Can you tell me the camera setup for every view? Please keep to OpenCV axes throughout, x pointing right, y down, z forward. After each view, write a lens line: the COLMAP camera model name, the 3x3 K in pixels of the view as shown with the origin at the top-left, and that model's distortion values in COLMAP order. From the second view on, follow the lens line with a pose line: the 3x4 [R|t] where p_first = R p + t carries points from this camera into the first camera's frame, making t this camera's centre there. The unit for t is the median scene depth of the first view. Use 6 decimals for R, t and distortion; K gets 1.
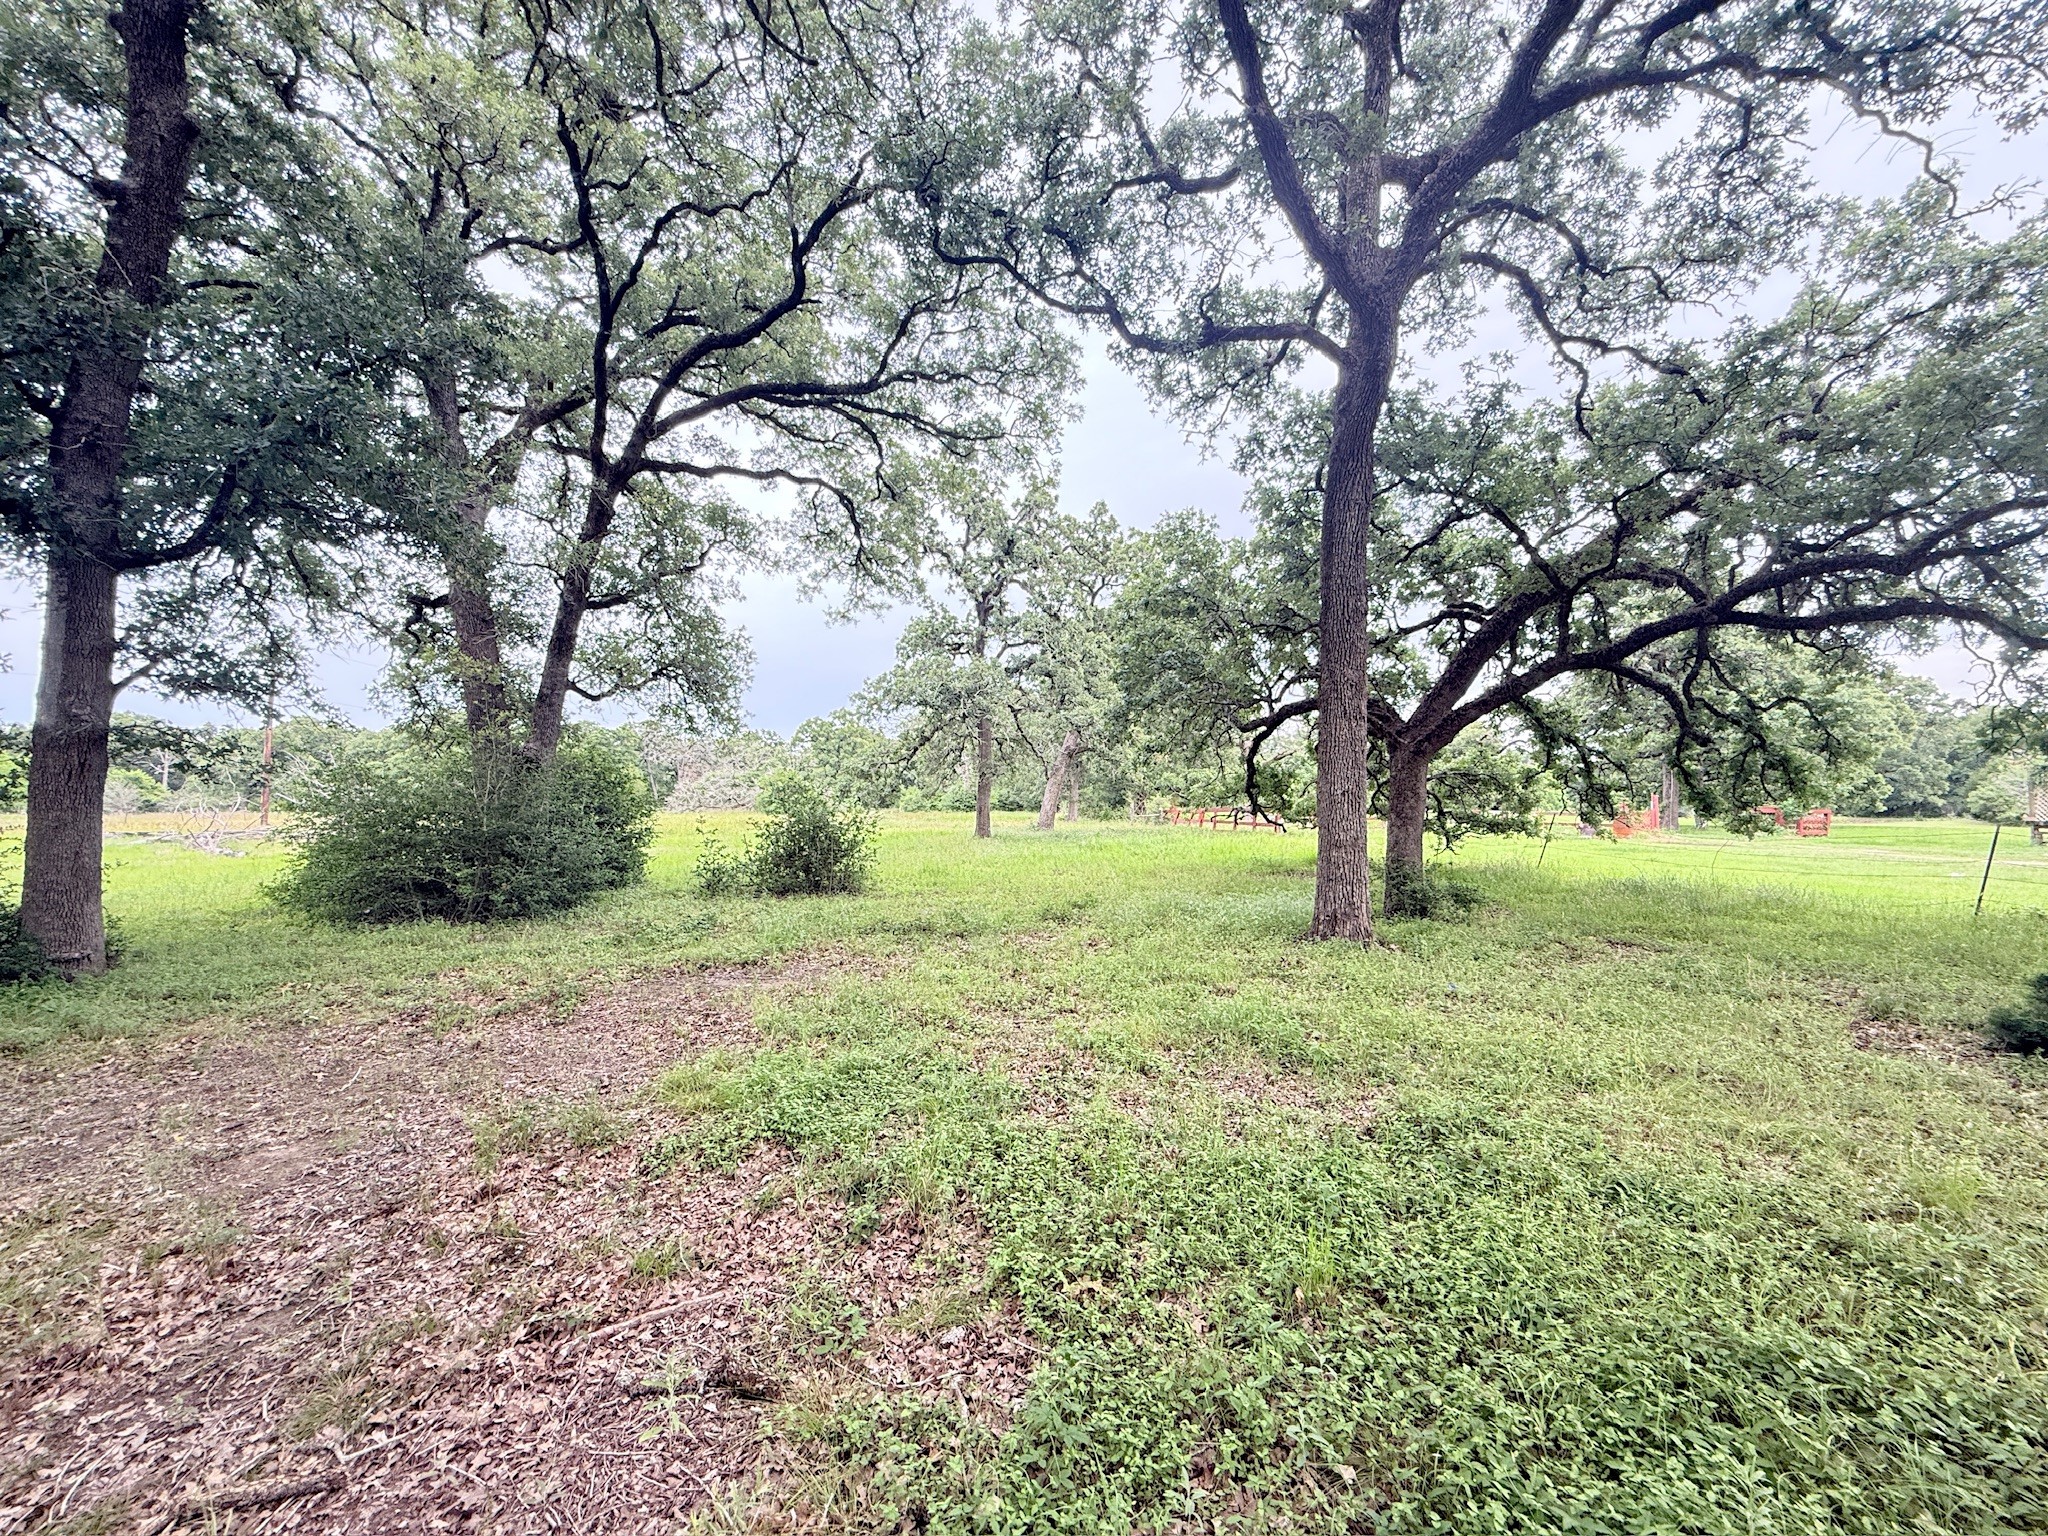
lens RADIAL K [[817.4, 0, 1018.6], [0, 817.4, 781.4], [0, 0, 1]] dist [-0.000805, 0.000018]
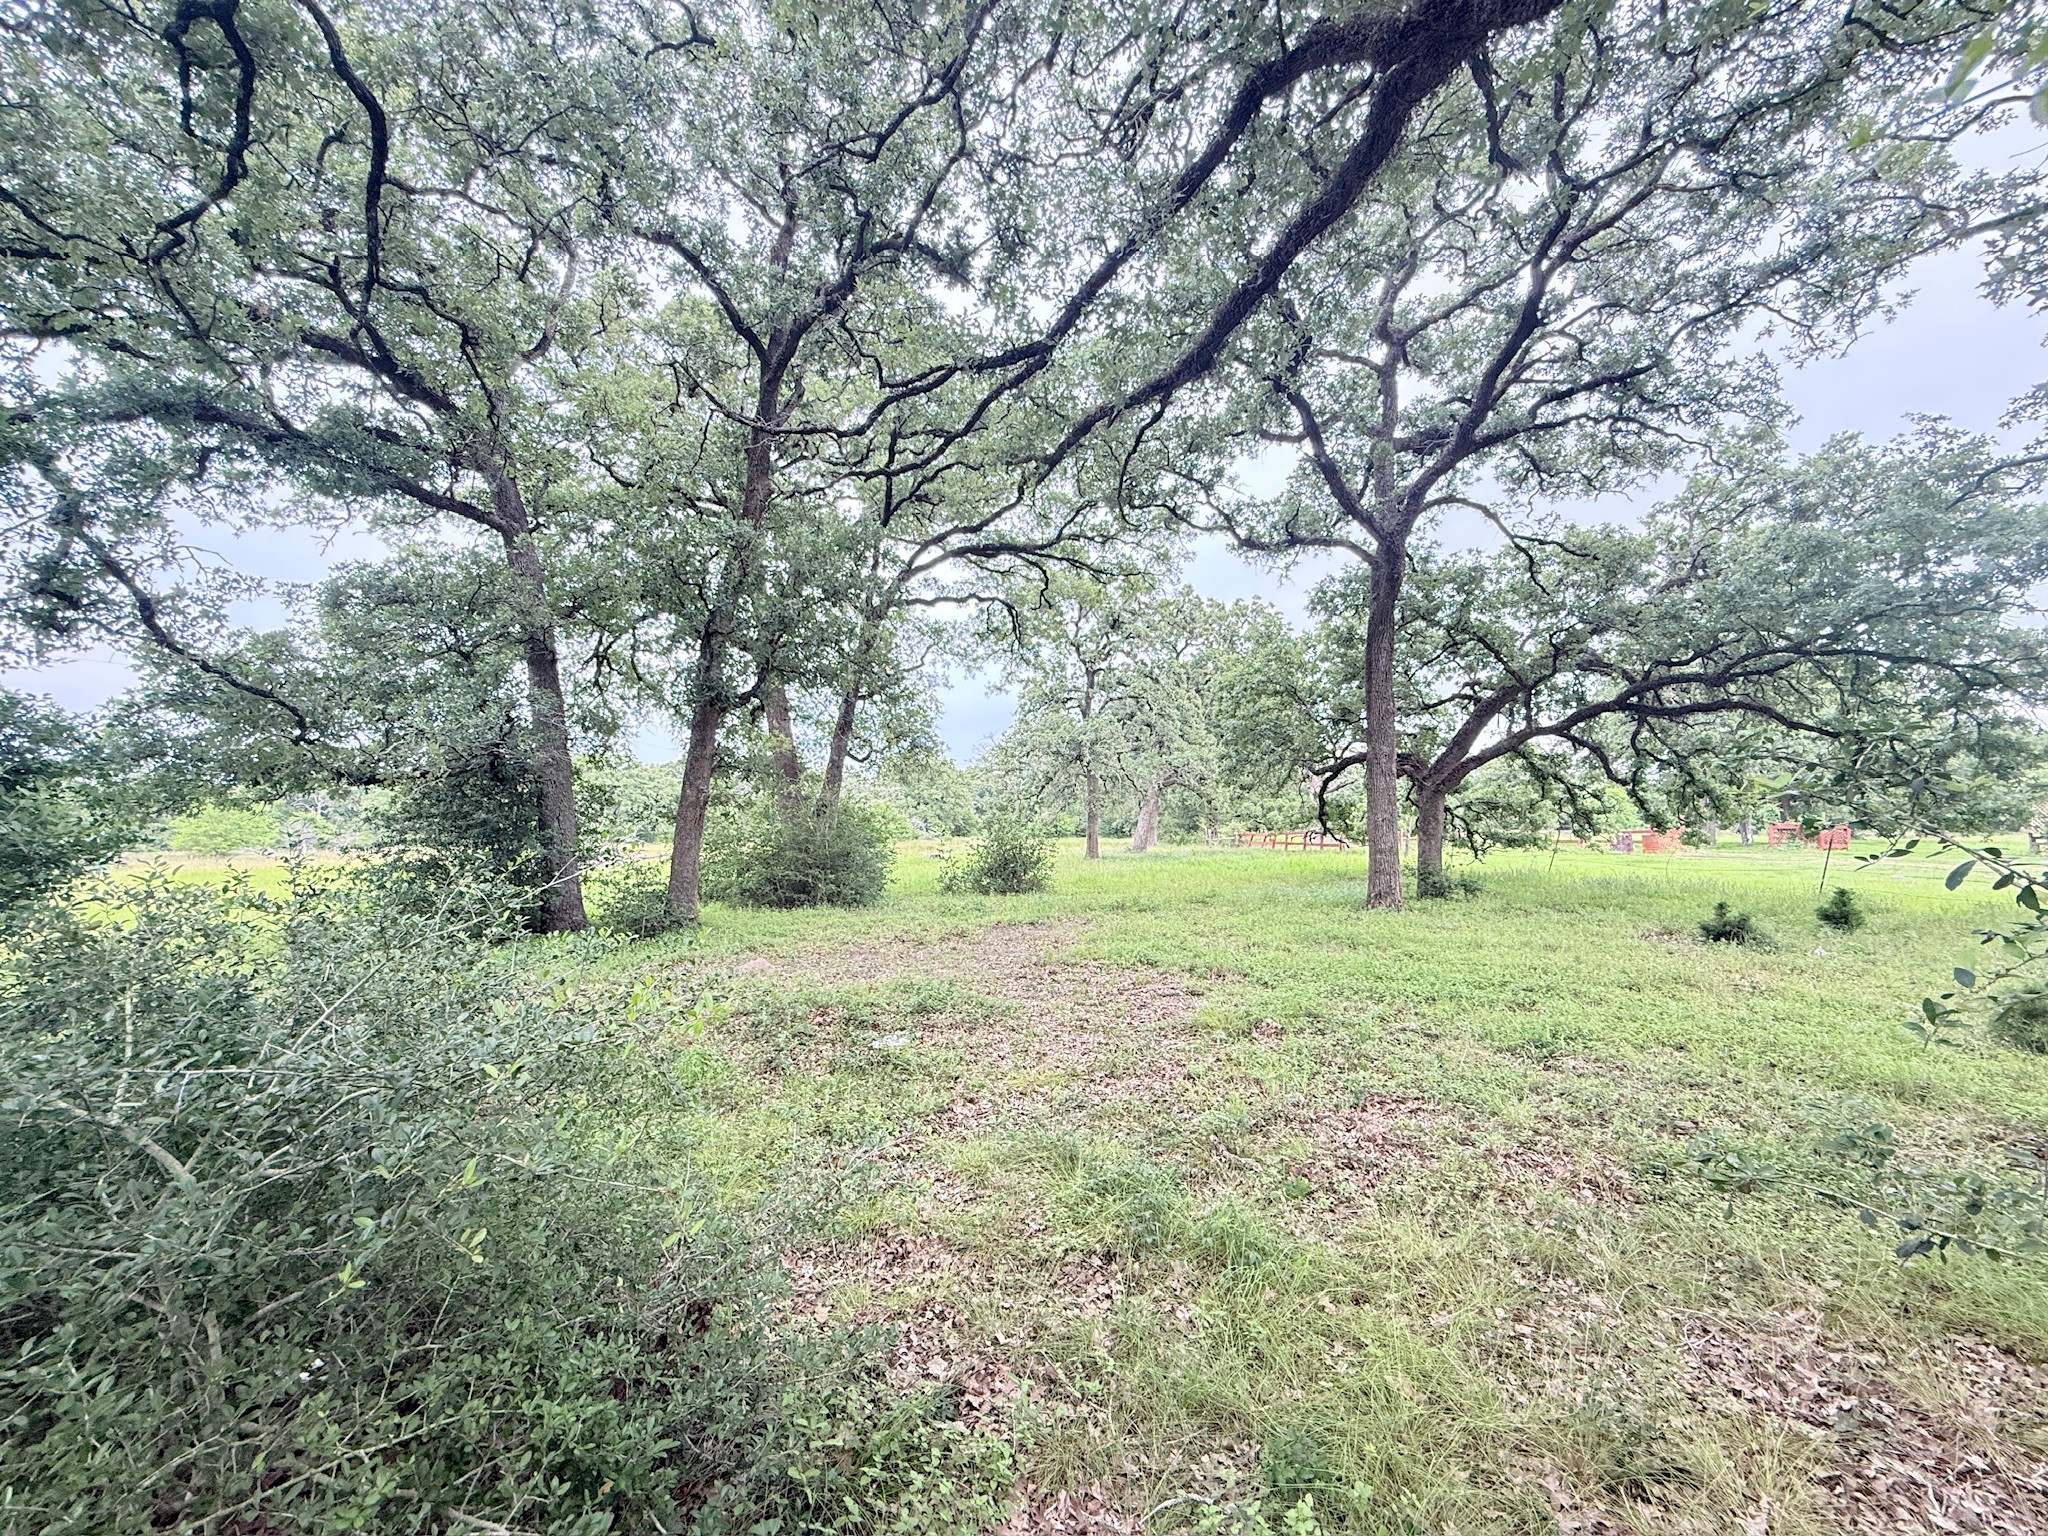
lens RADIAL K [[806.0, 0, 1024.0], [0, 806.0, 768.0], [0, 0, 1]] dist [0.000882, 0.000221]
pose [[0.997829, -0.018321, -0.063263, -0.133124], [0.015062, 0.998554, -0.051607, -0.010089], [0.064117, 0.050542, 0.996662, -0.400057]]
